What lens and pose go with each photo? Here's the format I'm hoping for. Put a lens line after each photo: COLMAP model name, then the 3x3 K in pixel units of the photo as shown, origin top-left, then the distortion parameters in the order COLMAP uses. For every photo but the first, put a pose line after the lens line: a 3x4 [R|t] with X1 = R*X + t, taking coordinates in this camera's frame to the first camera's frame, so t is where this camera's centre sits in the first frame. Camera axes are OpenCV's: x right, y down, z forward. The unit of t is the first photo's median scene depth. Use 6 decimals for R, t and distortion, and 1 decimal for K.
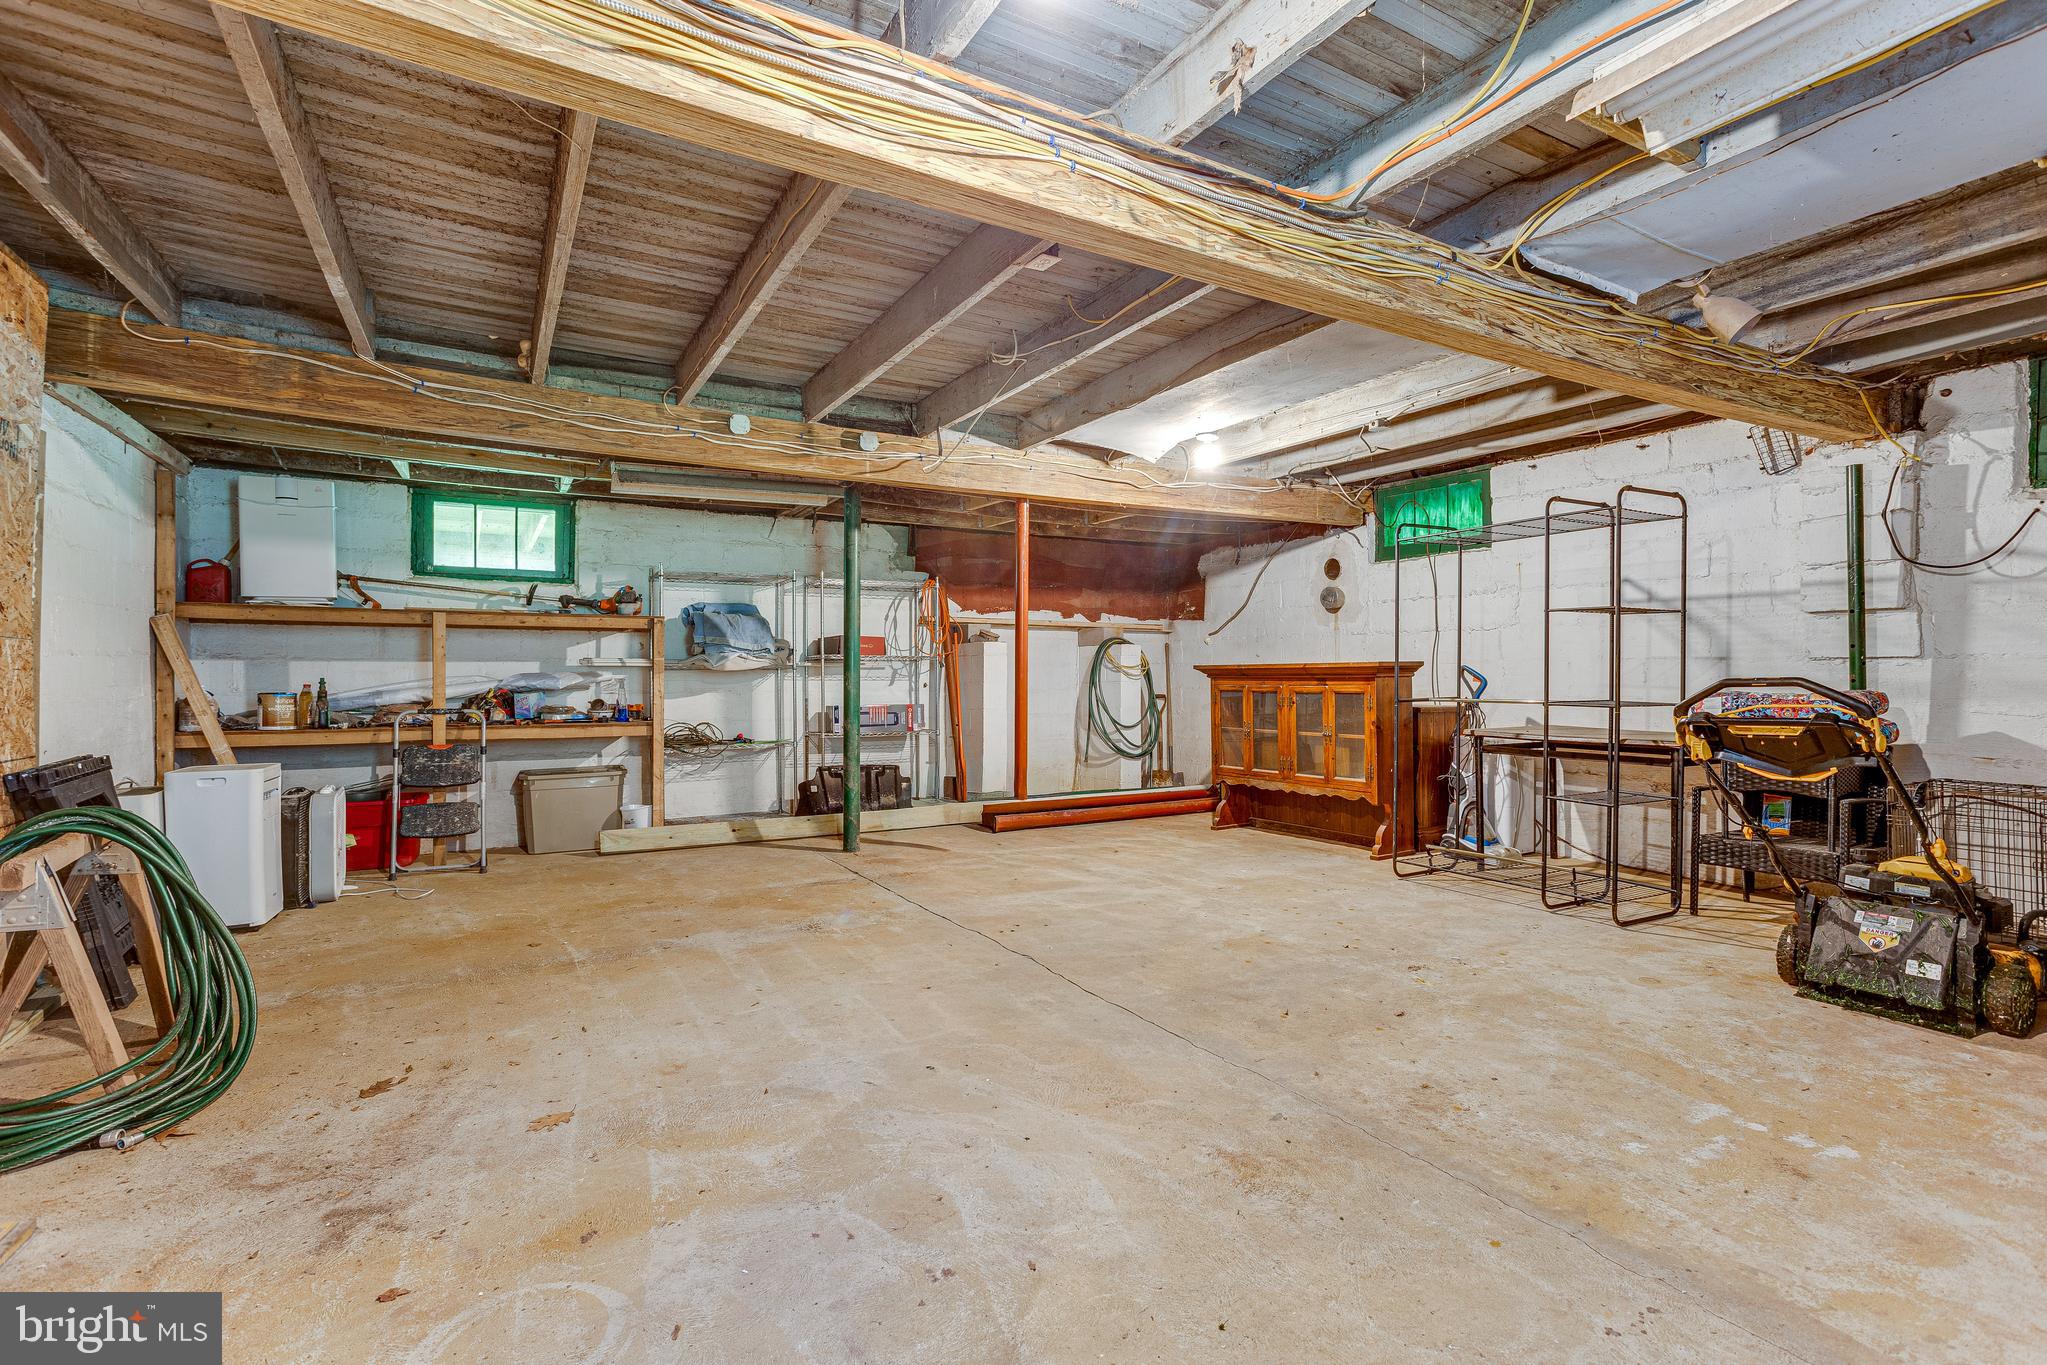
lens RADIAL K [[977.3, 0, 1031.7], [0, 977.3, 681.8], [0, 0, 1]] dist [-0.039915, 0.023685]
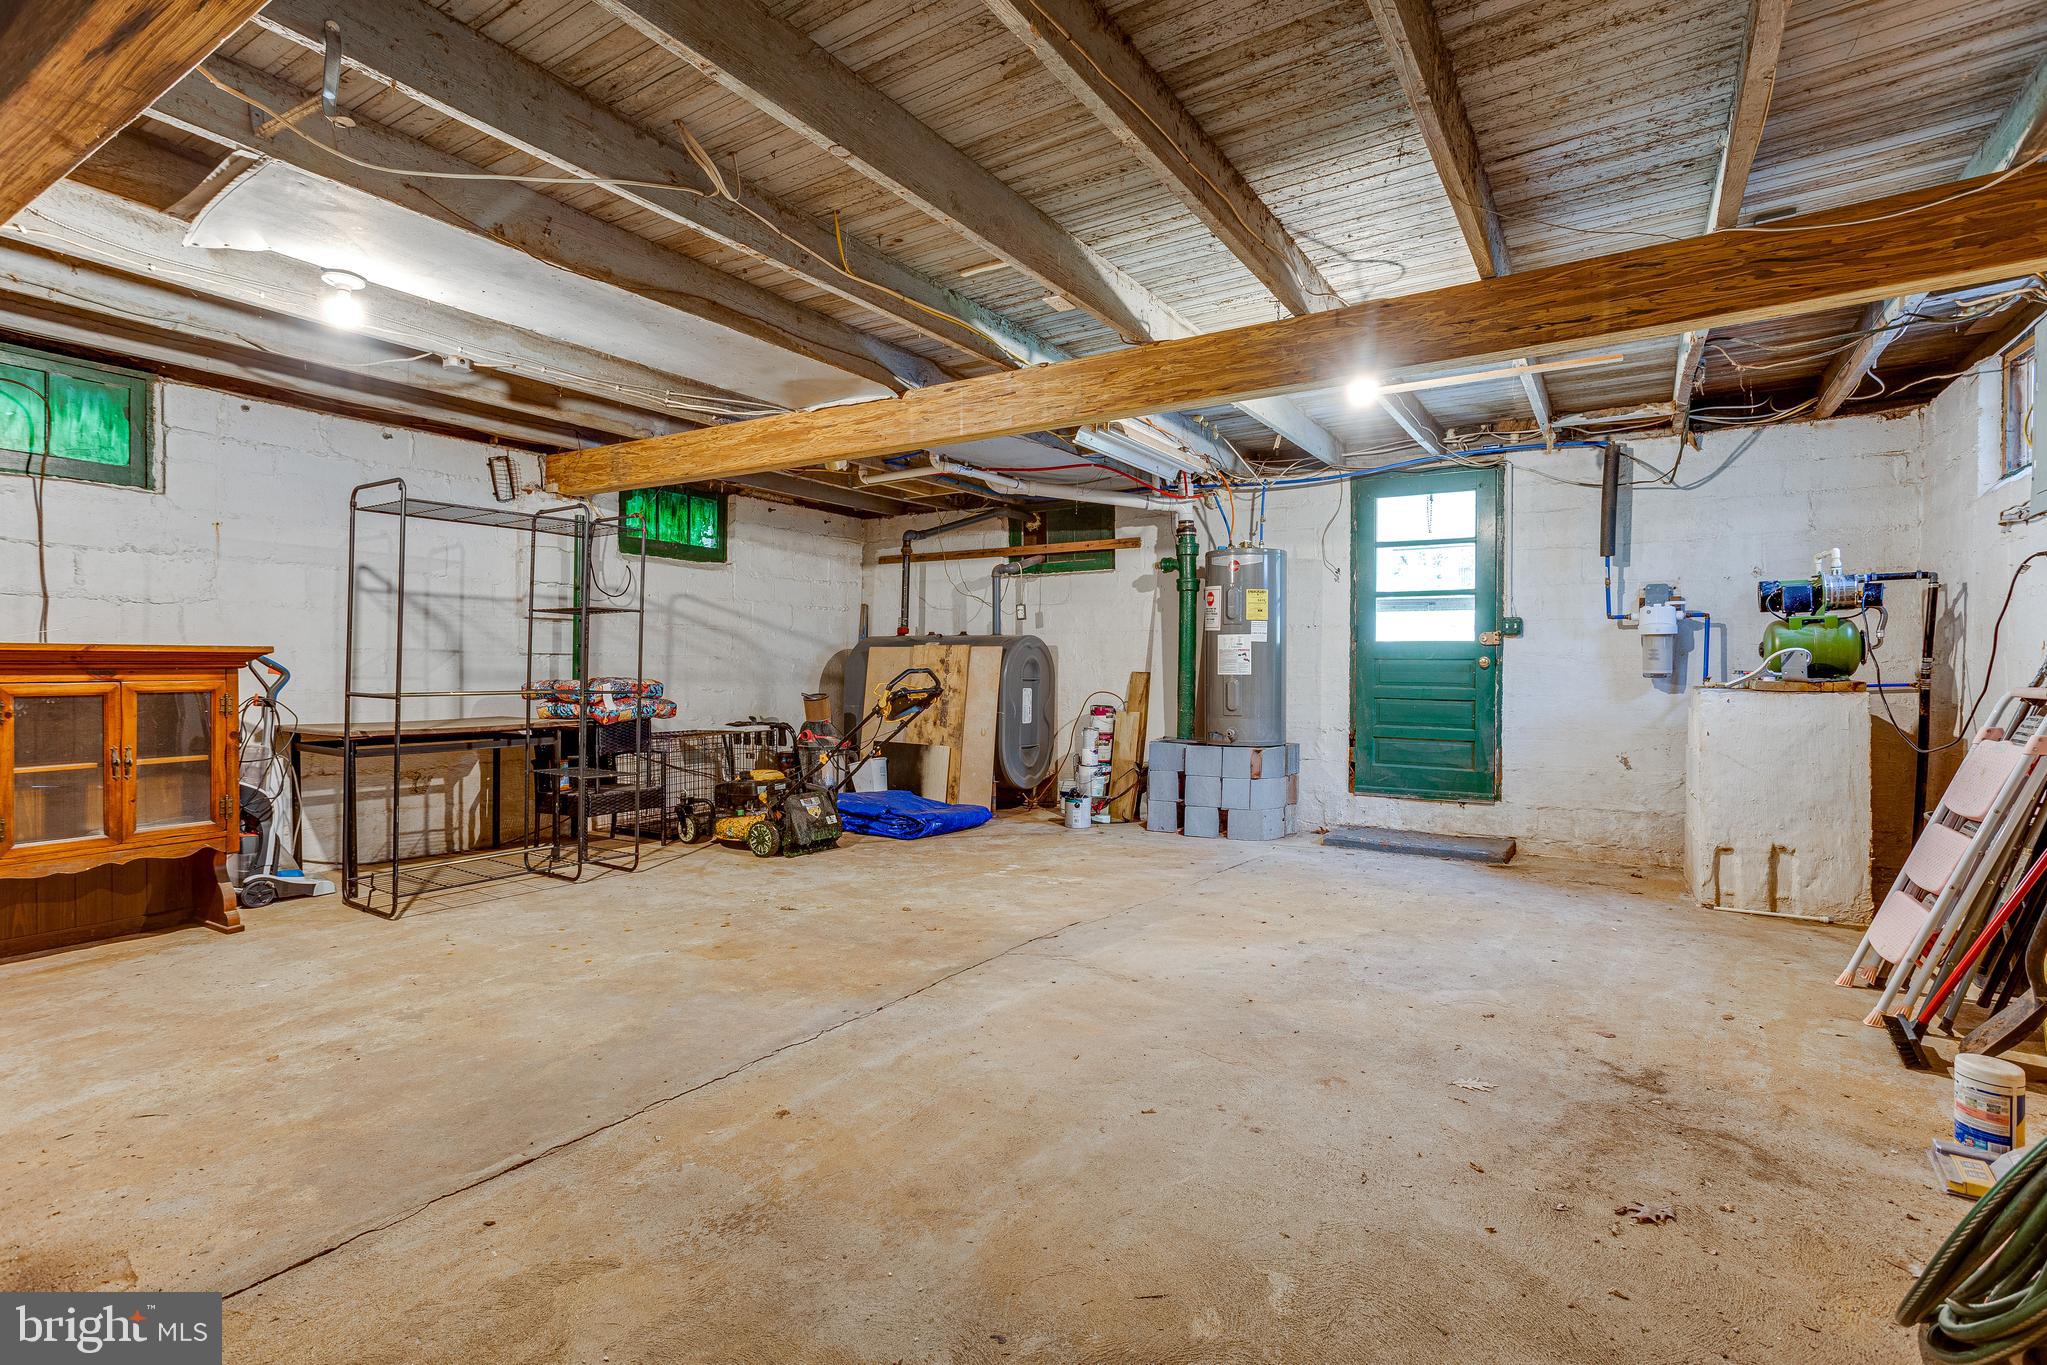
lens RADIAL K [[977.3, 0, 1025.1], [0, 977.3, 675.9], [0, 0, 1]] dist [-0.039915, 0.023685]
pose [[-0.468139, -0.005671, 0.883636, -0.694629], [0.003770, 0.999957, 0.008415, -0.003612], [-0.883647, 0.007270, -0.468098, 1.113243]]
